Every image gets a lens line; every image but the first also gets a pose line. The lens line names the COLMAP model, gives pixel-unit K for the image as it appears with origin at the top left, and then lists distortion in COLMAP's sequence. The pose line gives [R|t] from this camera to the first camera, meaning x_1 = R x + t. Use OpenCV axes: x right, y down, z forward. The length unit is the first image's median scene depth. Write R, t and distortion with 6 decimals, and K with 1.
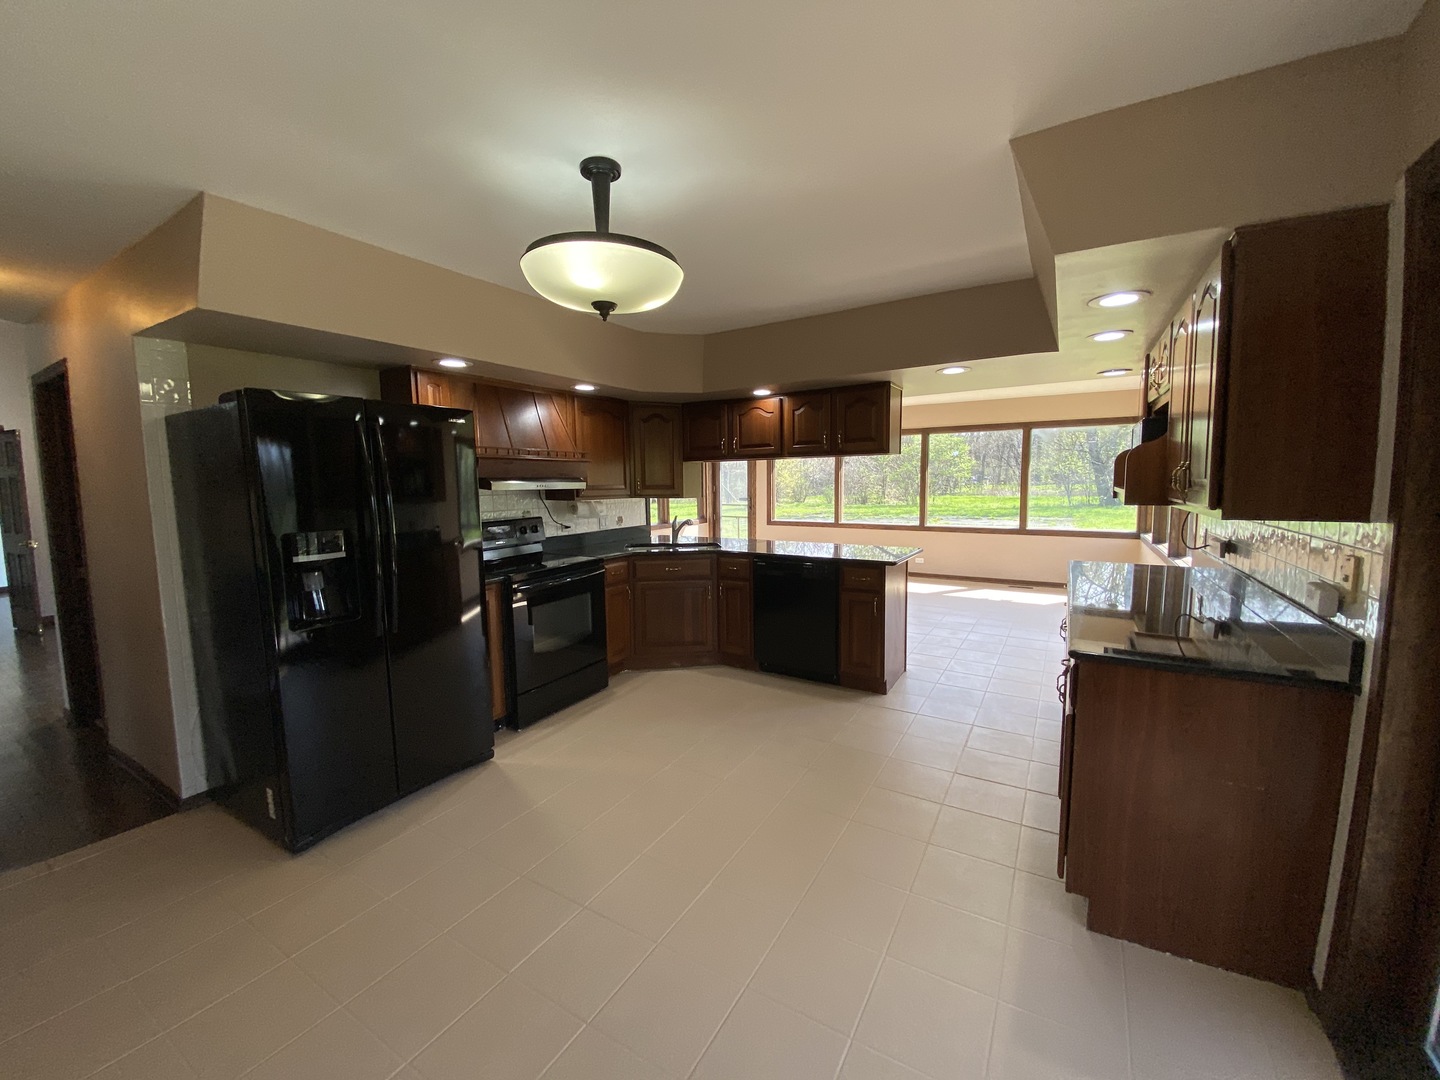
lens RADIAL K [[572.2, 0, 714.1], [0, 572.2, 539.9], [0, 0, 1]] dist [-0.001723, -0.010304]
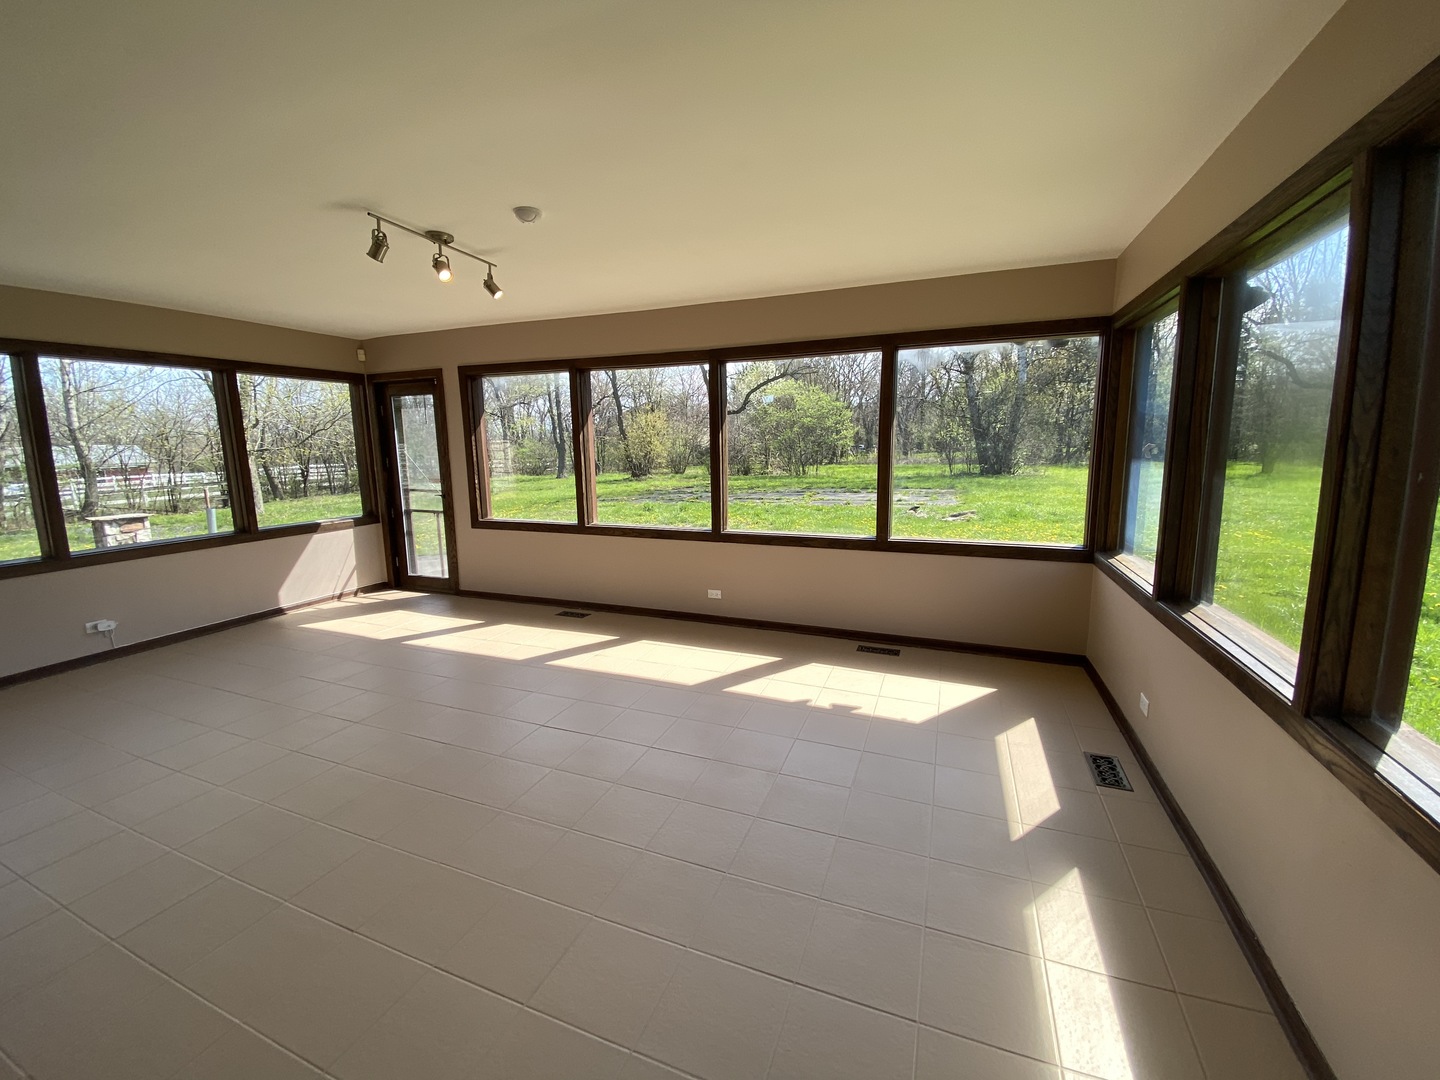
lens RADIAL K [[572.2, 0, 720.7], [0, 572.2, 537.0], [0, 0, 1]] dist [-0.001723, -0.010304]
pose [[0.984120, -0.029123, 0.175096, 0.521629], [0.020549, 0.998509, 0.050578, -0.089740], [-0.176308, -0.046177, 0.983251, 0.878686]]
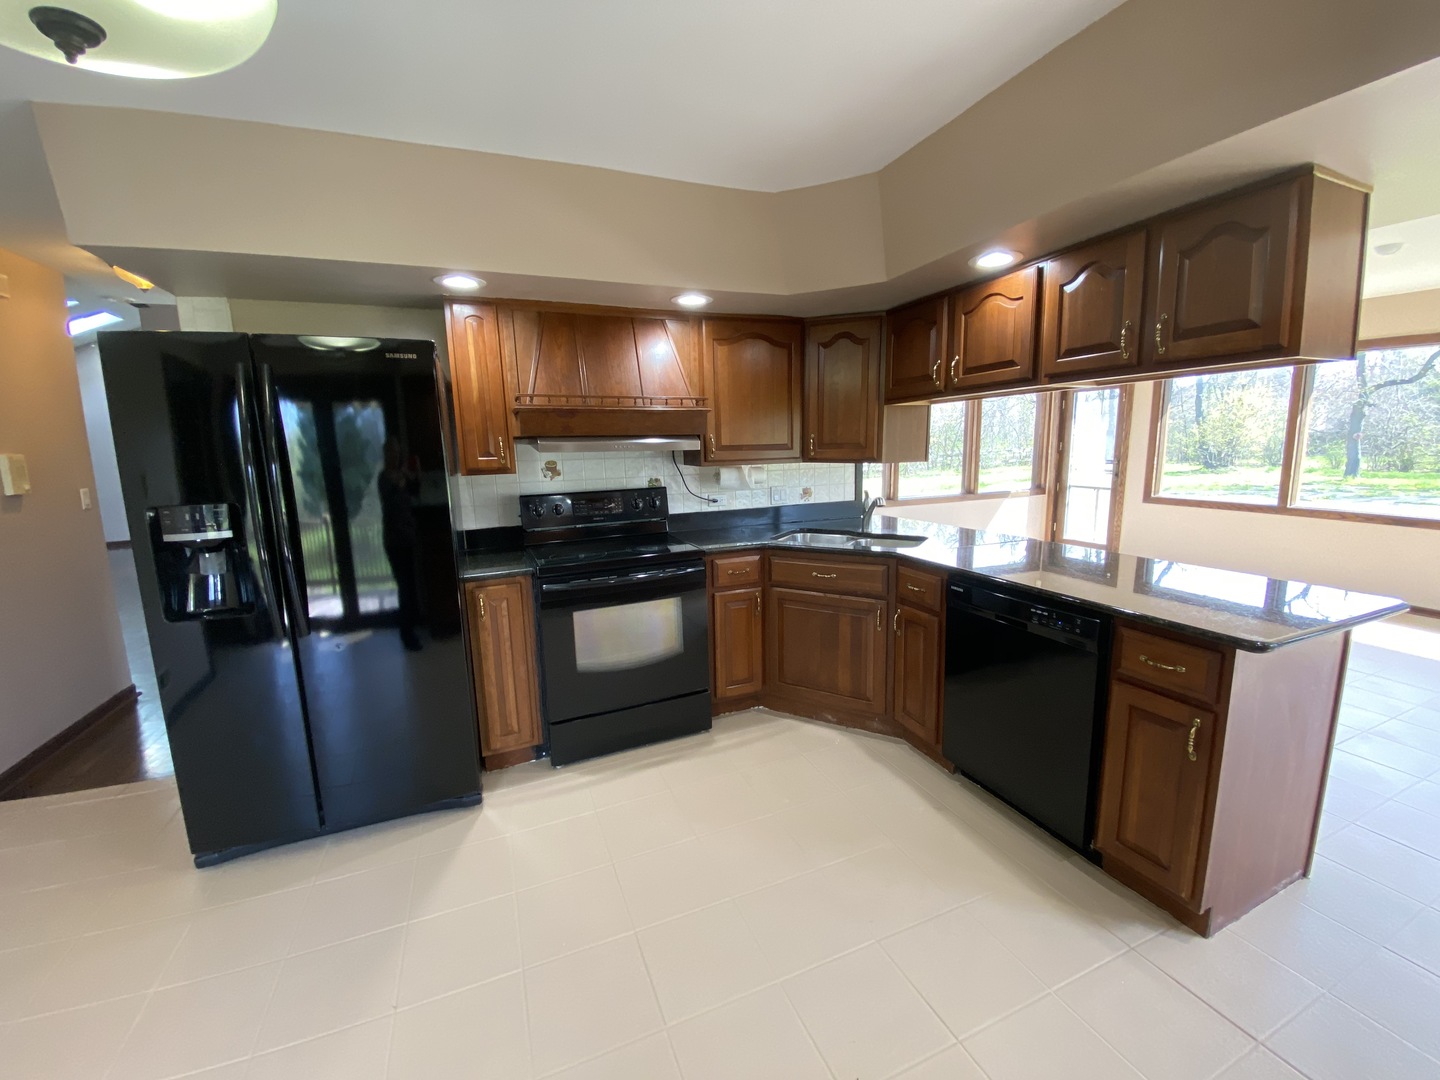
lens RADIAL K [[572.2, 0, 710.0], [0, 572.2, 543.1], [0, 0, 1]] dist [-0.001723, -0.010304]
pose [[0.798170, 0.095121, -0.594875, 0.196823], [-0.048591, 0.994404, 0.093810, -0.037632], [0.600469, -0.045971, 0.798326, 0.399360]]
